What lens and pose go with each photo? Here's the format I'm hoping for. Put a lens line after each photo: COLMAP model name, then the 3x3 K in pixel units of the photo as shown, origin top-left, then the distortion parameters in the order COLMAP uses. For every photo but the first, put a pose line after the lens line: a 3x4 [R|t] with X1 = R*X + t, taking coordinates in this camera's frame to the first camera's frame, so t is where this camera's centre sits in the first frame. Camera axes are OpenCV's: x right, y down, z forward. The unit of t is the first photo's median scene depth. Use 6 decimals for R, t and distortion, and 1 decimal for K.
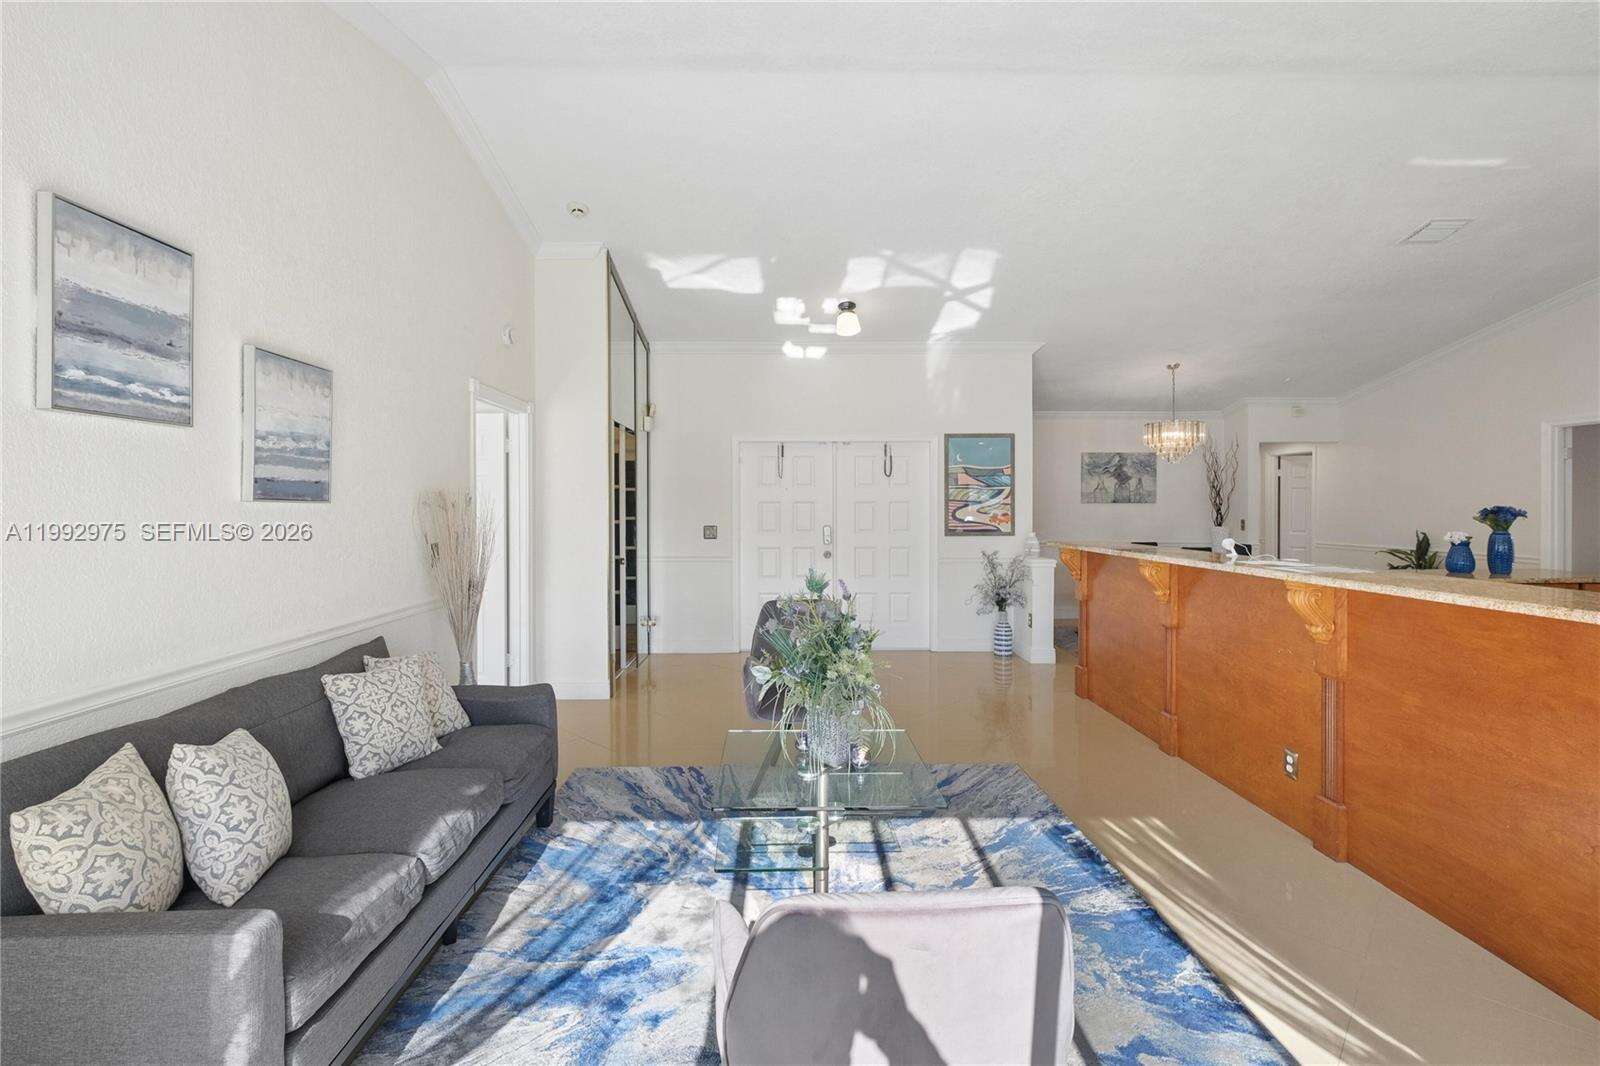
lens RADIAL K [[706.8, 0, 786.8], [0, 706.8, 506.9], [0, 0, 1]] dist [0.000151, 0.000018]
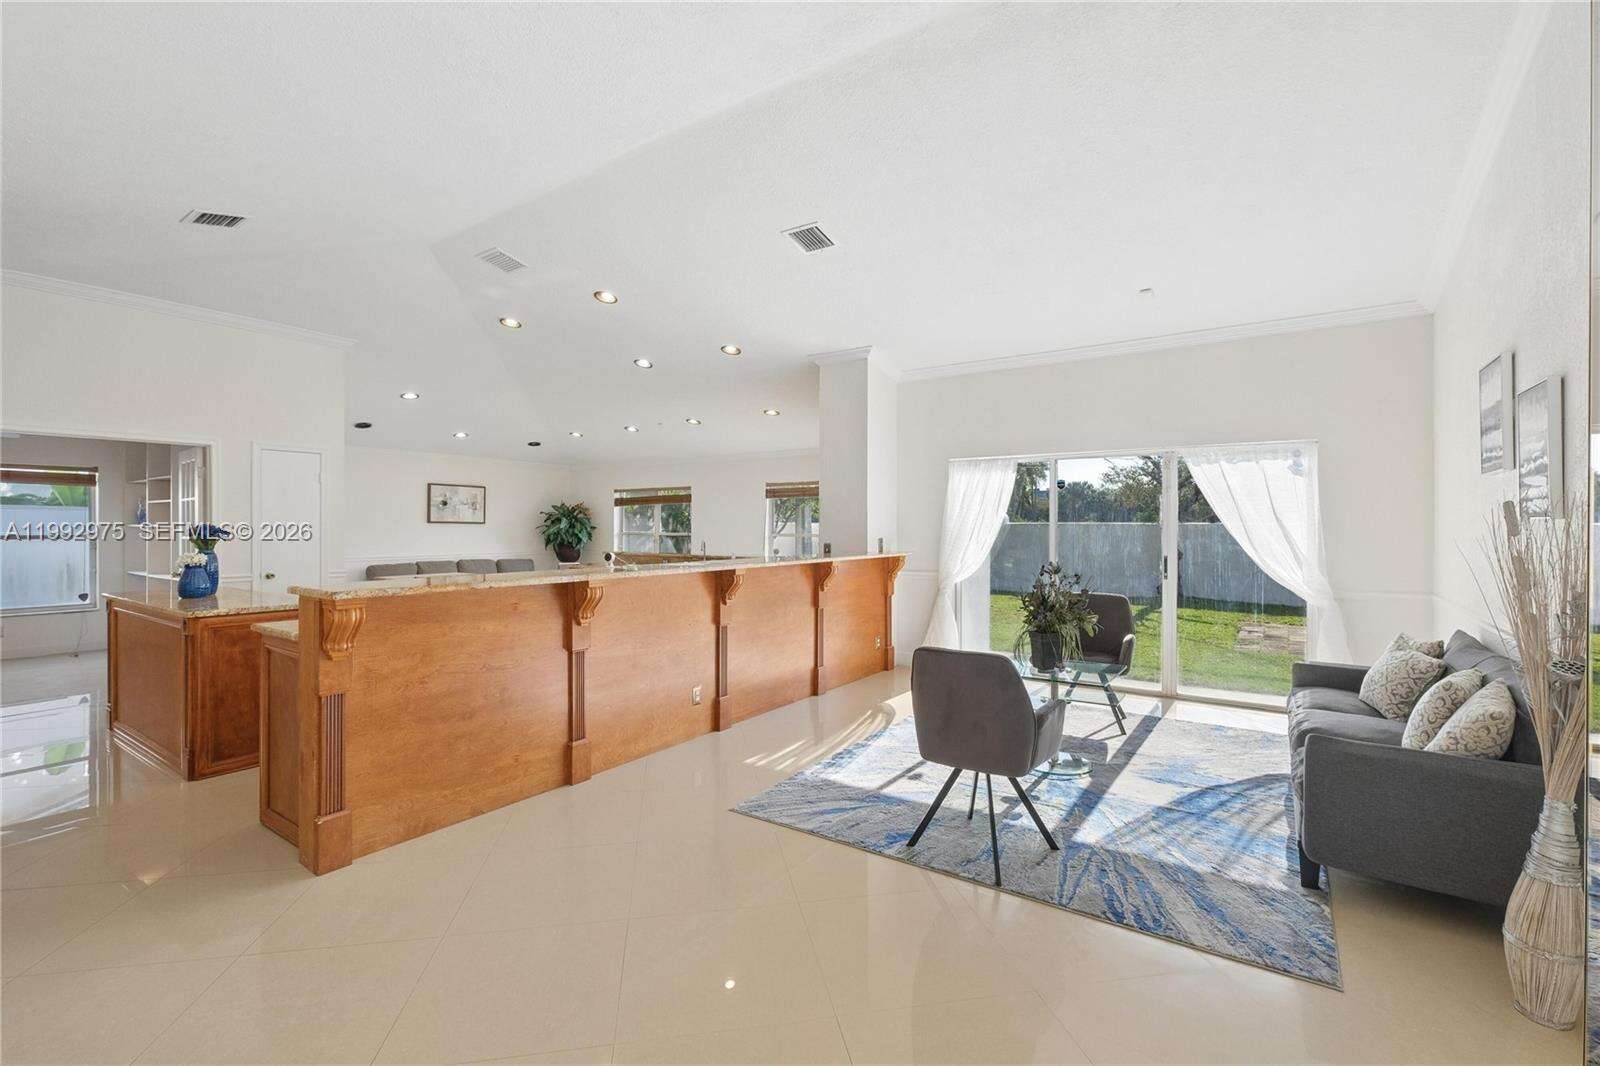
lens RADIAL K [[706.8, 0, 797.4], [0, 706.8, 524.7], [0, 0, 1]] dist [0.000151, 0.000018]
pose [[-0.816016, 0.001889, 0.578026, -0.209322], [0.001600, 0.999998, -0.001010, 0.001028], [-0.578027, 0.000100, -0.816018, 1.319186]]
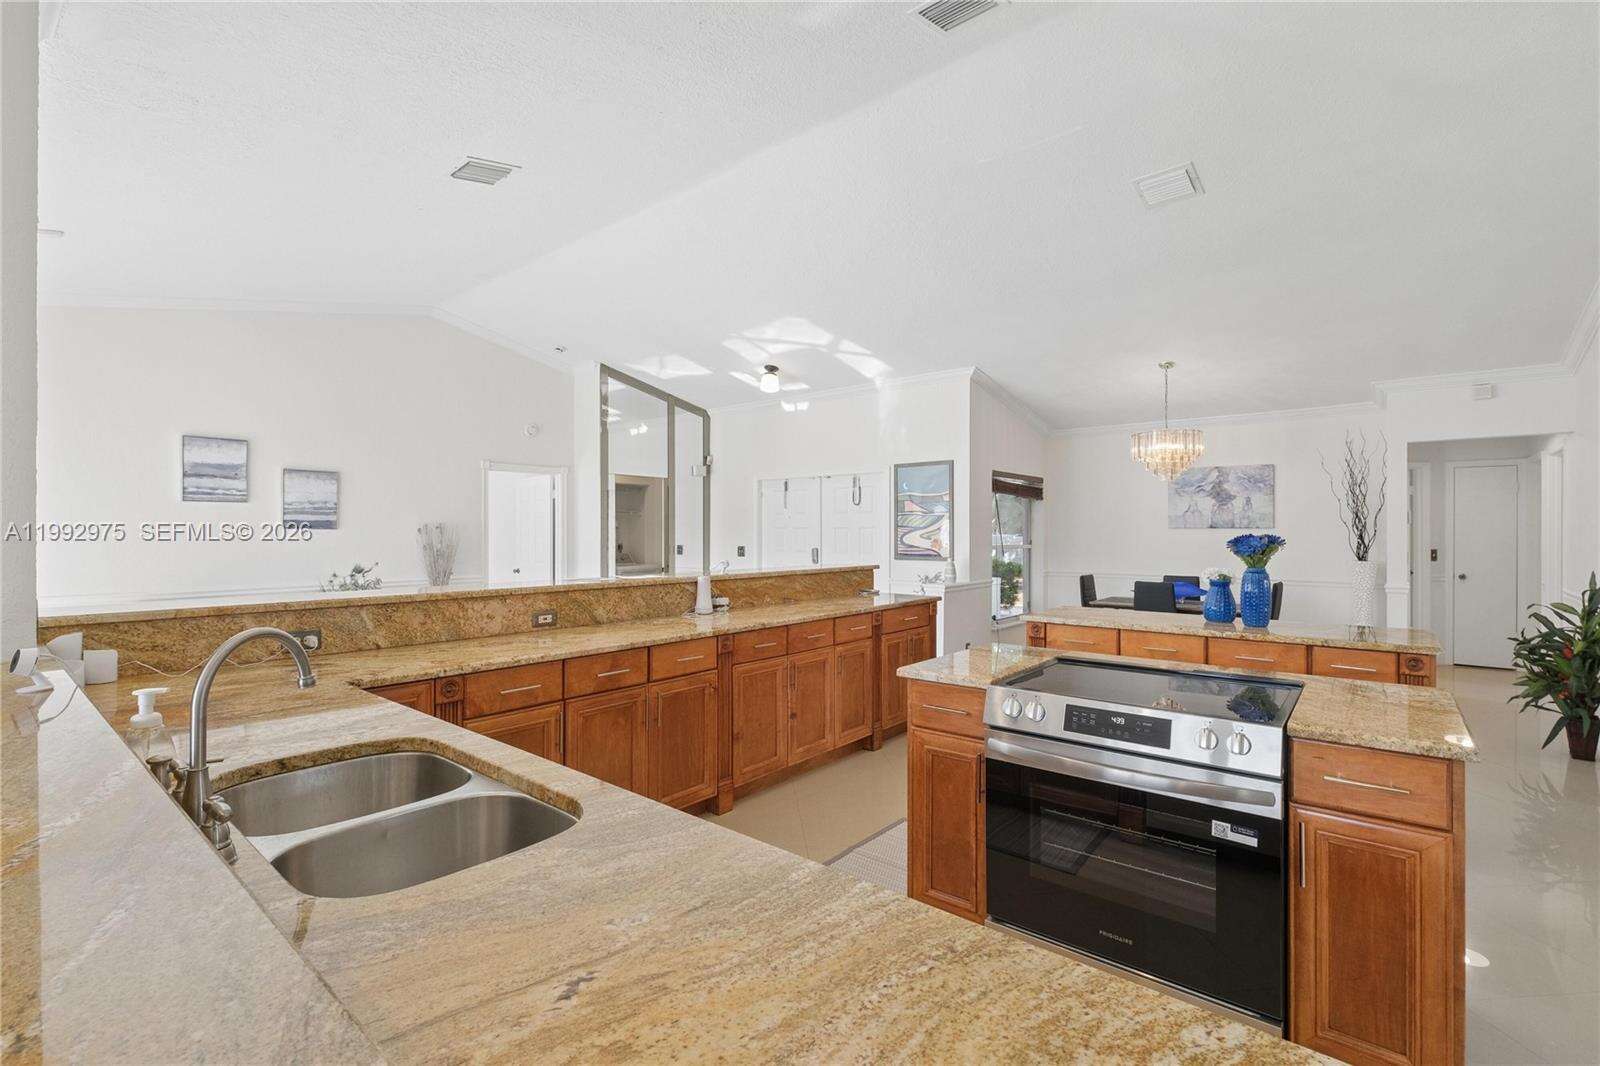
lens RADIAL K [[706.8, 0, 805.0], [0, 706.8, 523.7], [0, 0, 1]] dist [0.000151, 0.000018]
pose [[0.765885, -0.005006, -0.642958, 1.128906], [-0.002044, 0.999946, -0.010220, -0.002534], [0.642975, 0.009141, 0.765833, 0.120731]]
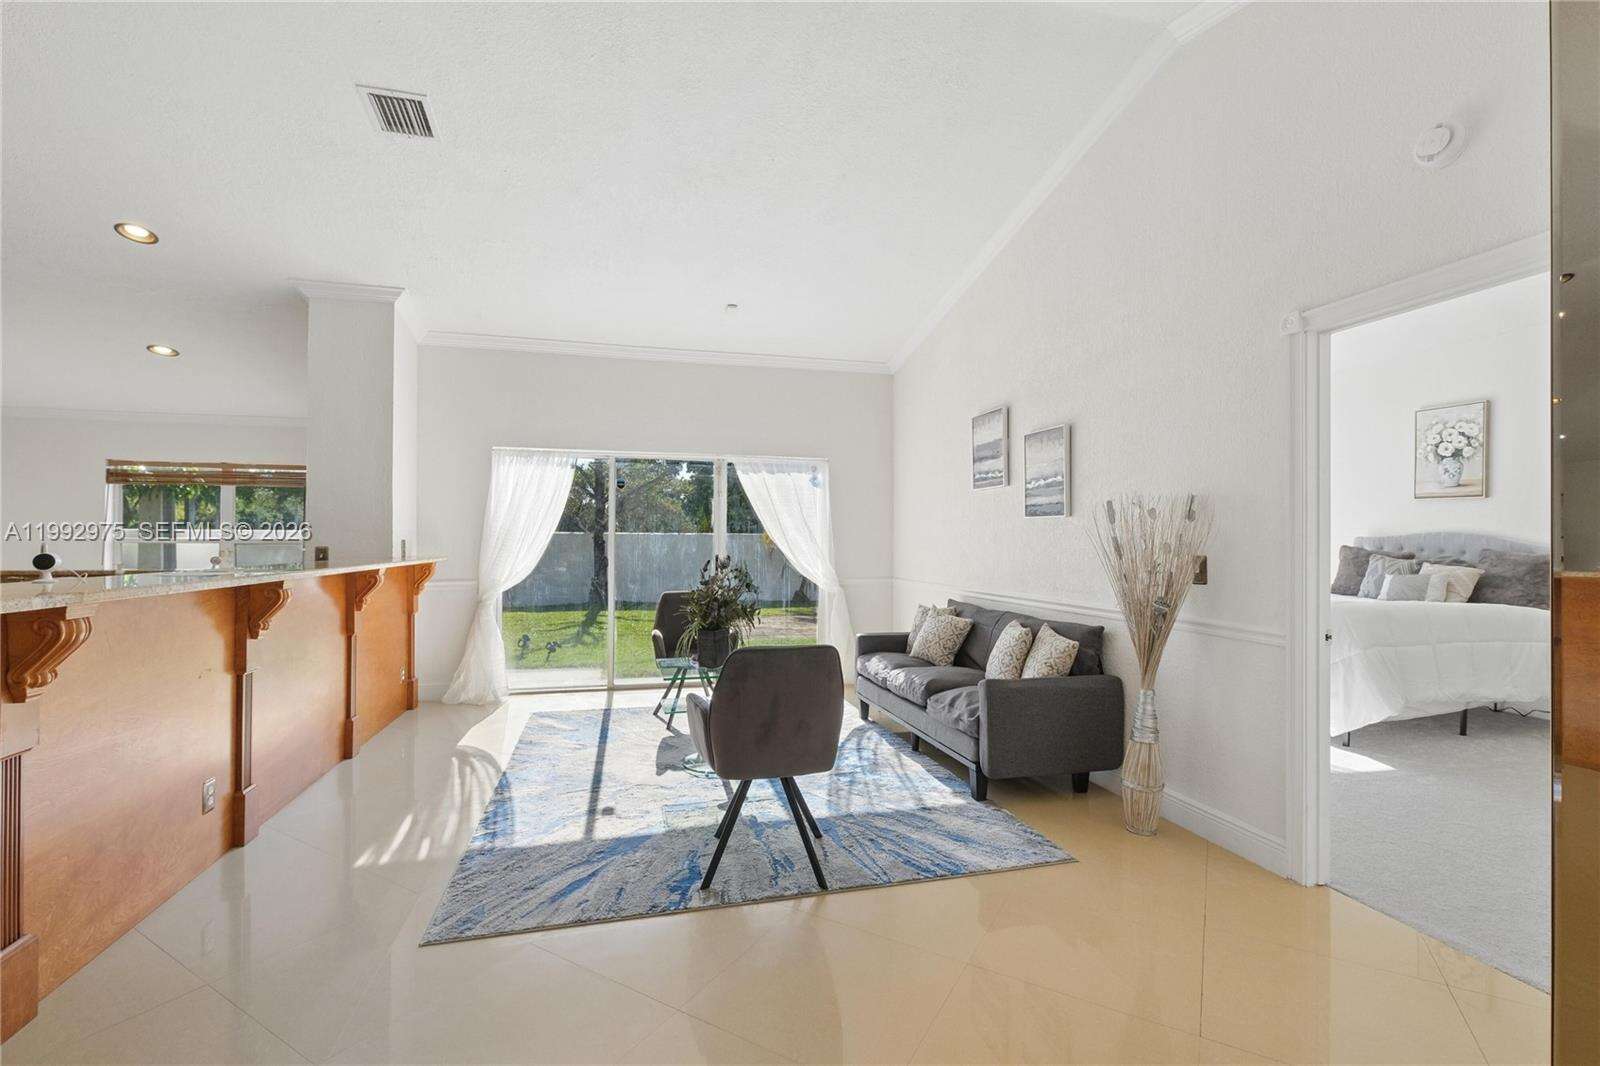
lens RADIAL K [[706.8, 0, 802.3], [0, 706.8, 537.2], [0, 0, 1]] dist [0.000151, 0.000018]
pose [[-0.970895, -0.003066, -0.239485, 0.126845], [-0.002267, 0.999991, -0.003612, 0.024629], [0.239494, -0.002964, -0.970893, 1.281200]]
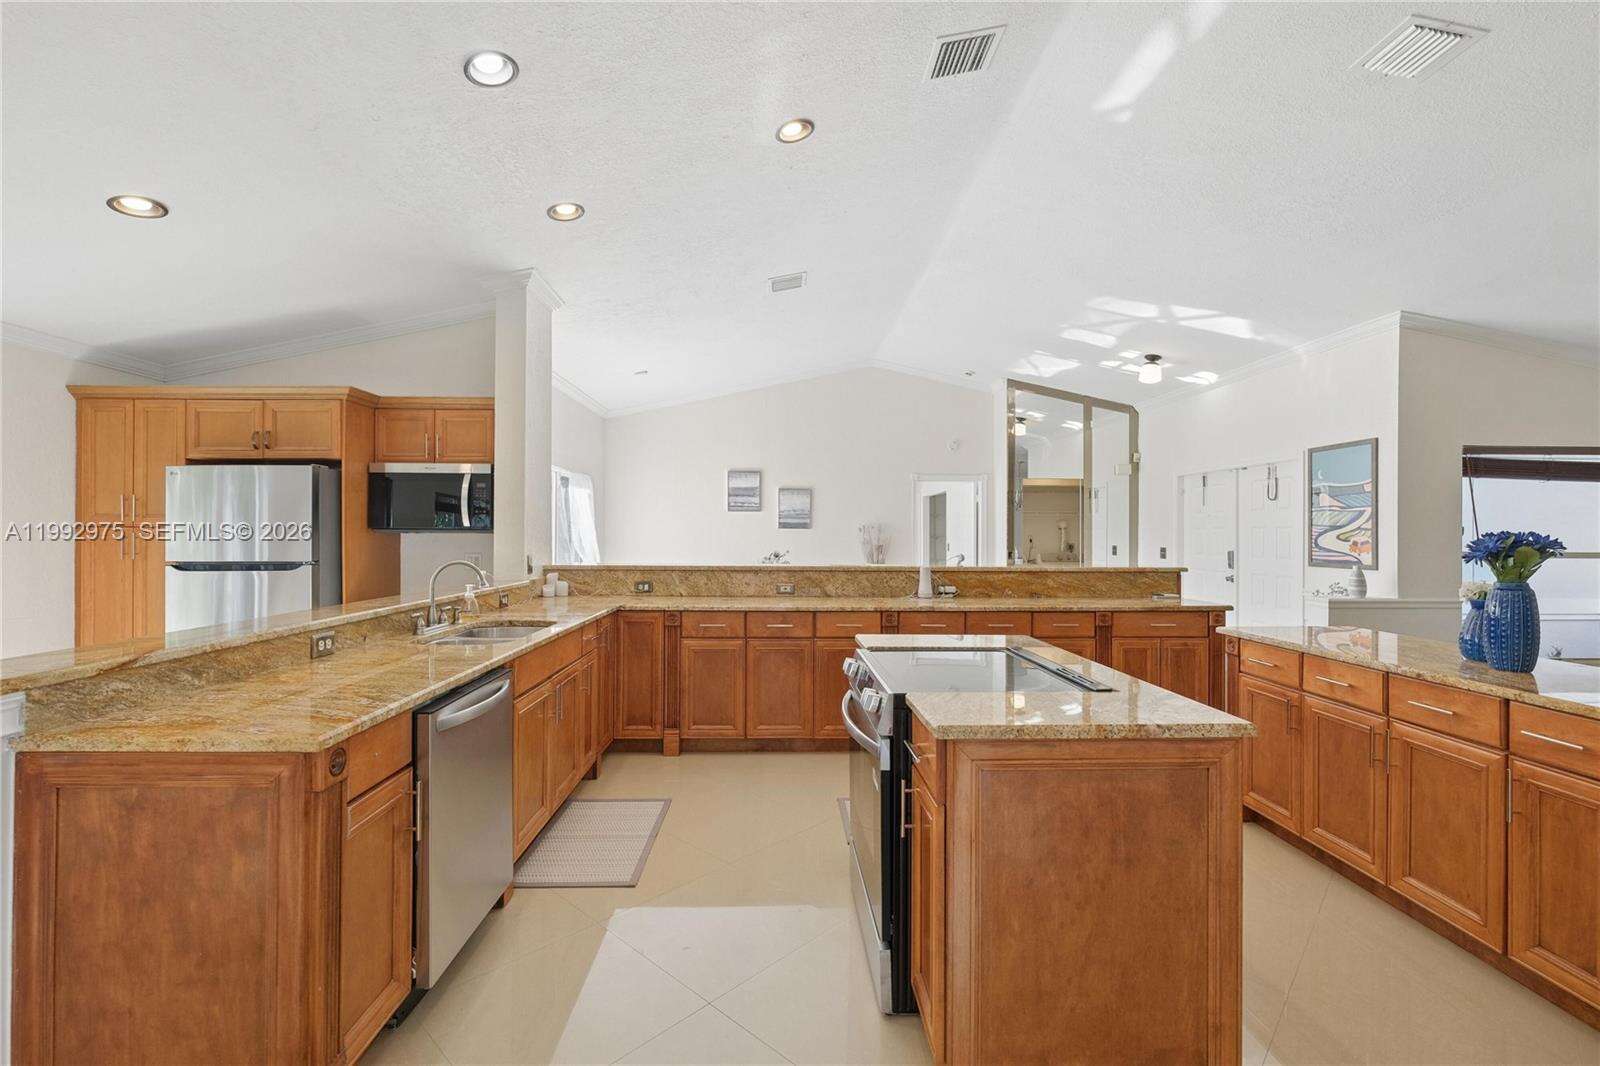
lens RADIAL K [[706.8, 0, 801.9], [0, 706.8, 523.5], [0, 0, 1]] dist [0.000151, 0.000018]
pose [[0.028254, -0.009997, -0.999551, 1.498226], [-0.005471, 0.999933, -0.010155, 0.001688], [0.999586, 0.005756, 0.028198, 0.486928]]
